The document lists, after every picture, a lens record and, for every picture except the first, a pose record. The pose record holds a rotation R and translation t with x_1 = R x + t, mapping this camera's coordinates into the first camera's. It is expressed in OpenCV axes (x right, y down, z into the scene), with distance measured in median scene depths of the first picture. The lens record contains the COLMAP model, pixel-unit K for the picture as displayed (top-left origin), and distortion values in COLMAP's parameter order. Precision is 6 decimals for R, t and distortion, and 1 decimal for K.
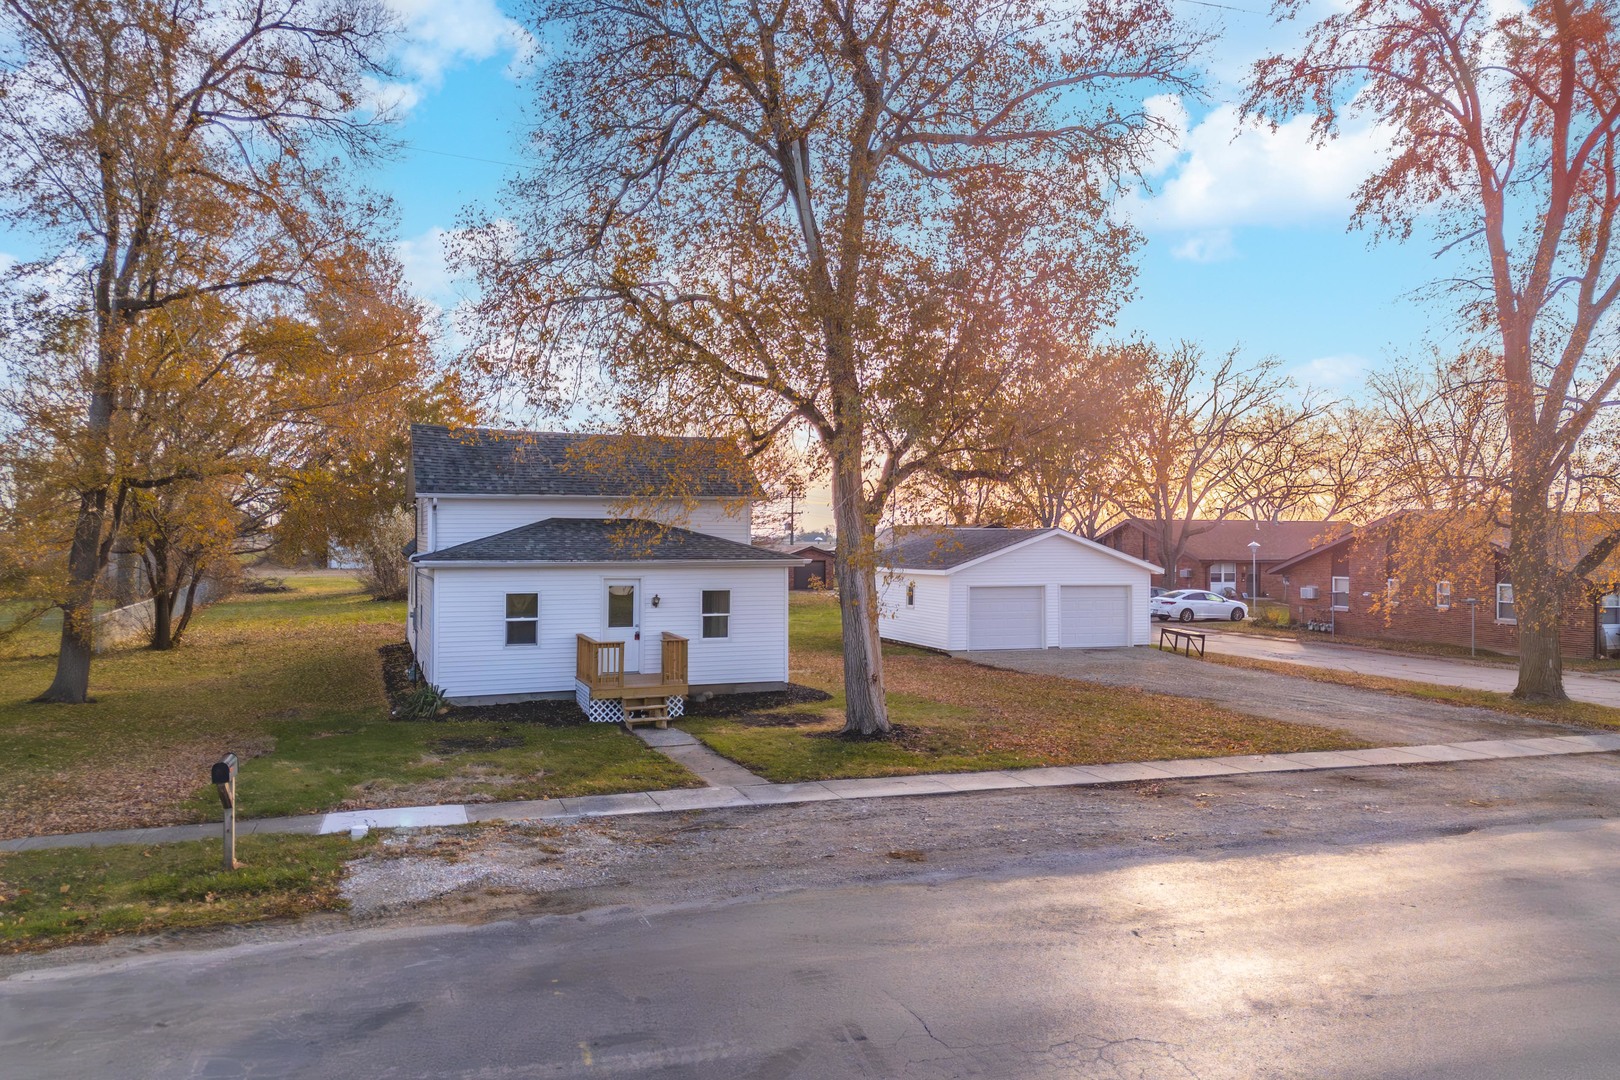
lens RADIAL K [[1262.3, 0, 861.4], [0, 1262.3, 554.1], [0, 0, 1]] dist [0.069054, -0.041018]
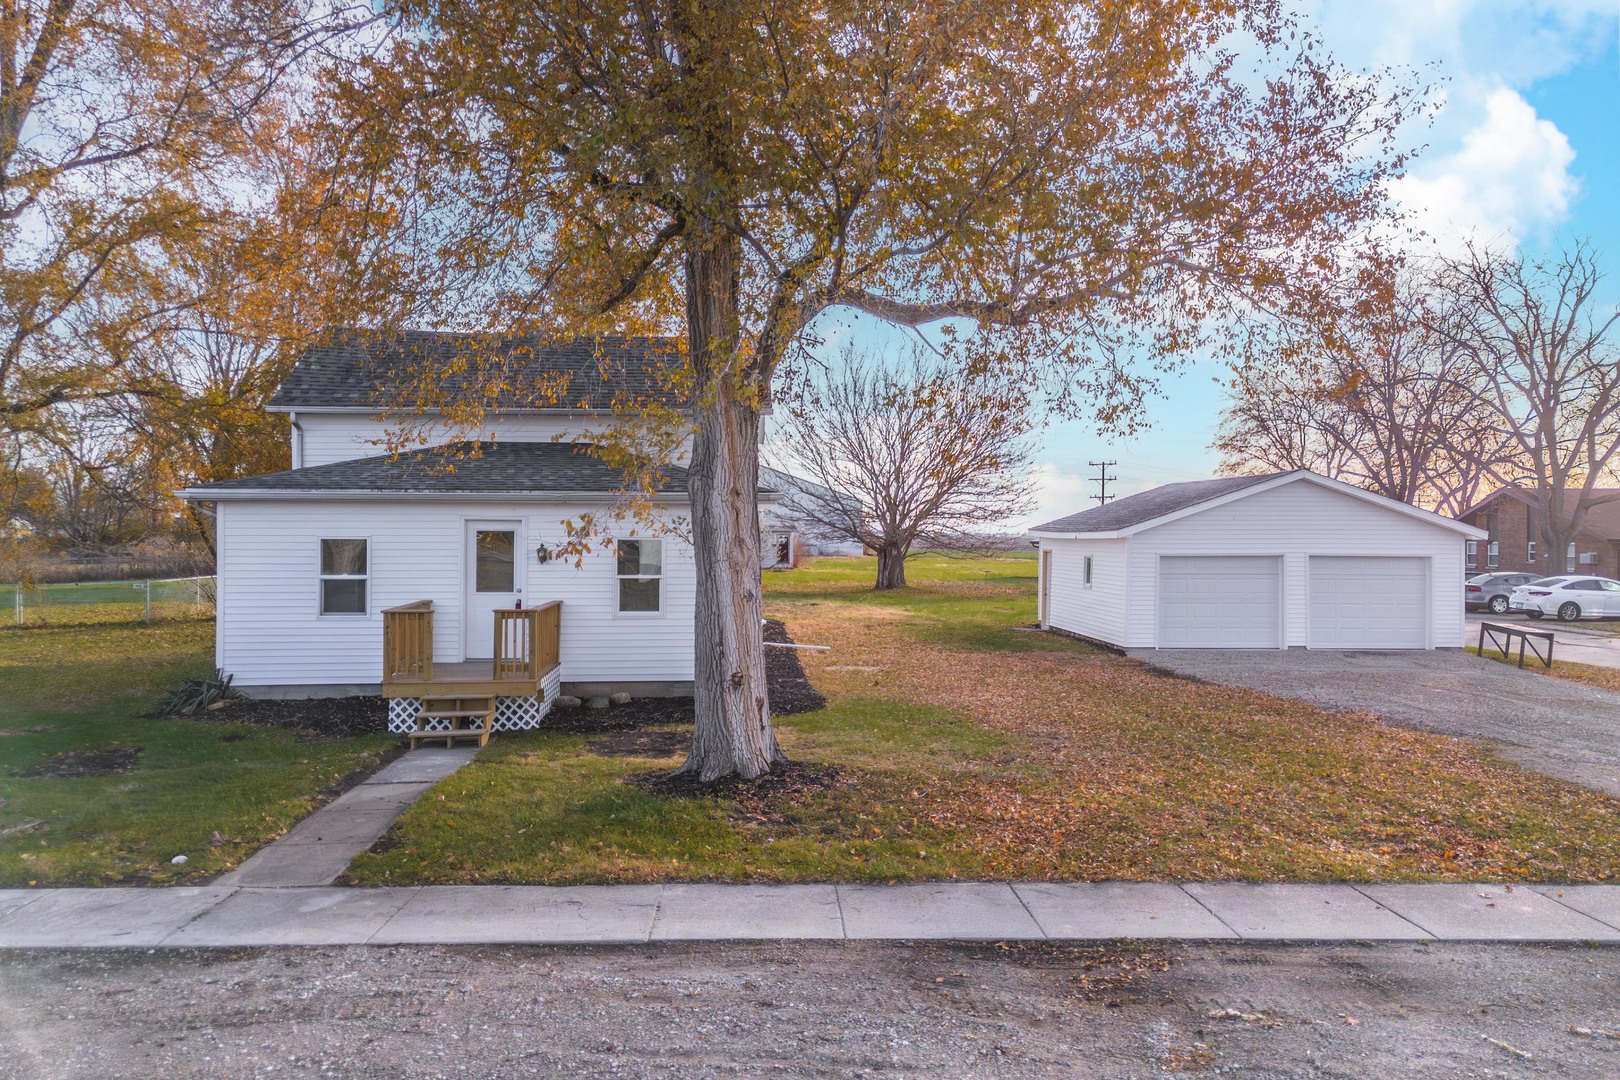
lens RADIAL K [[1262.3, 0, 823.4], [0, 1262.3, 543.2], [0, 0, 1]] dist [0.069054, -0.041018]
pose [[0.949383, 0.000323, -0.314121, 0.187343], [-0.002869, 0.999967, -0.007642, 0.036270], [0.314108, 0.008157, 0.949352, 0.410997]]
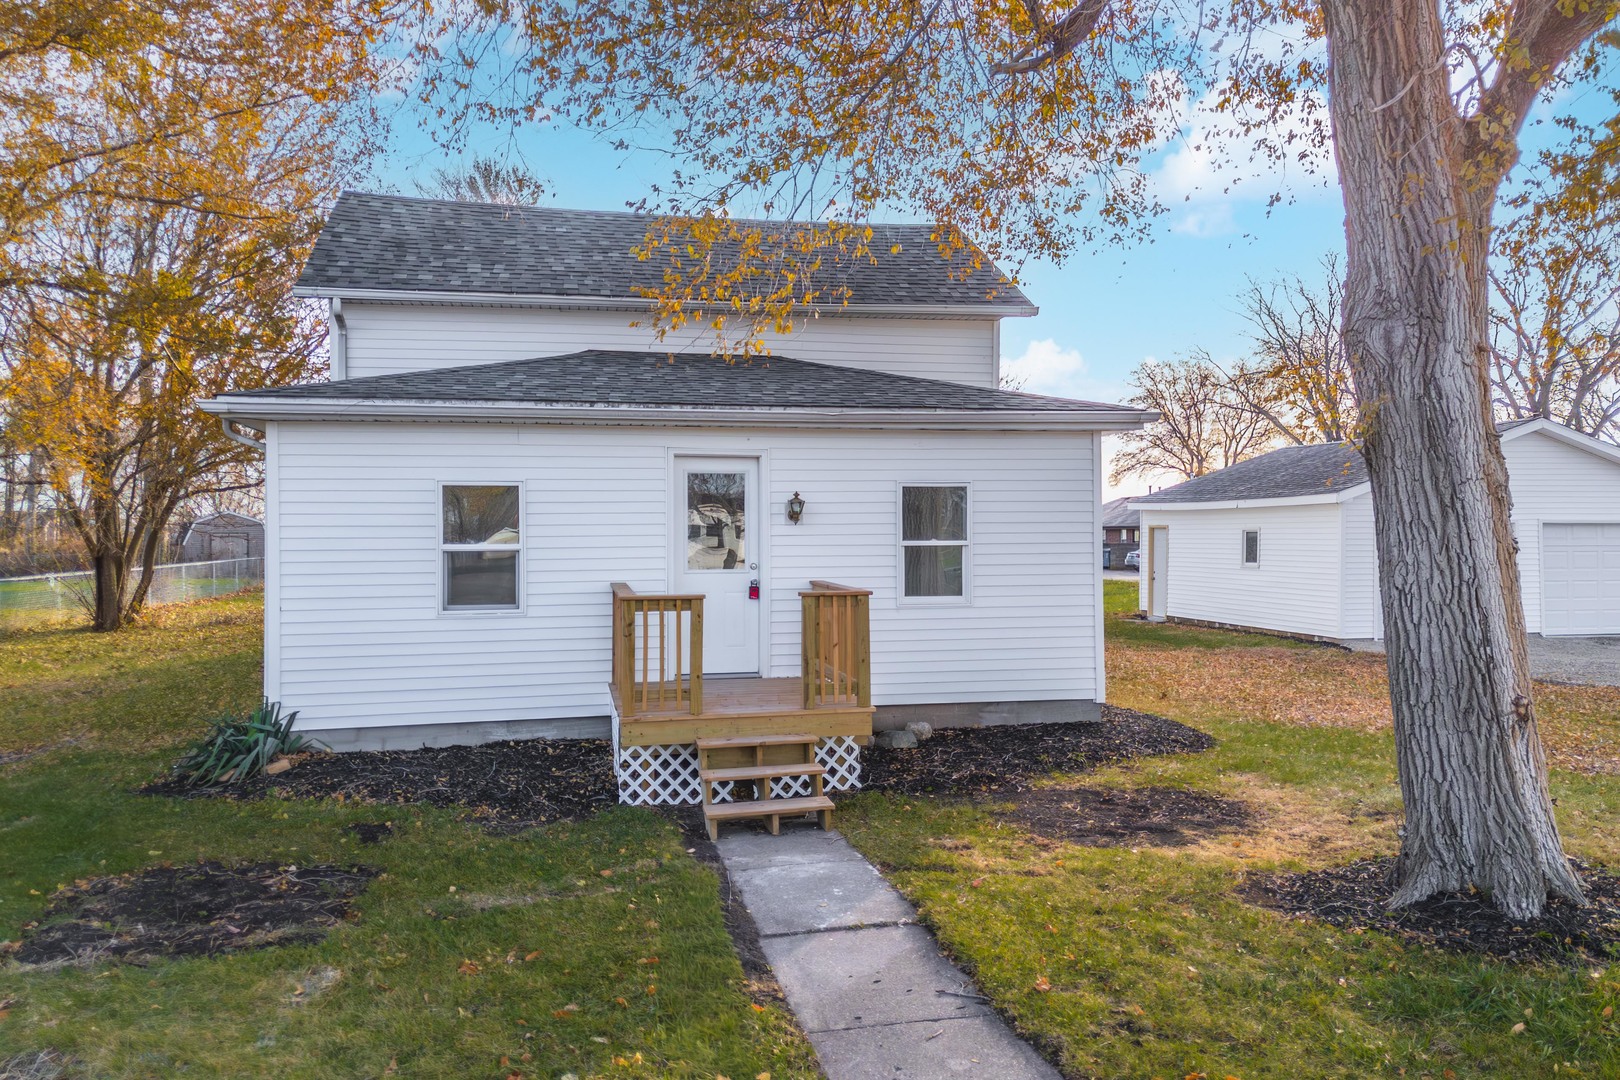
lens RADIAL K [[1262.3, 0, 819.3], [0, 1262.3, 540.5], [0, 0, 1]] dist [0.069054, -0.041018]
pose [[0.983555, -0.010917, -0.180277, -0.077915], [0.009281, 0.999908, -0.009914, 0.052394], [0.180369, 0.008078, 0.983566, 0.583039]]
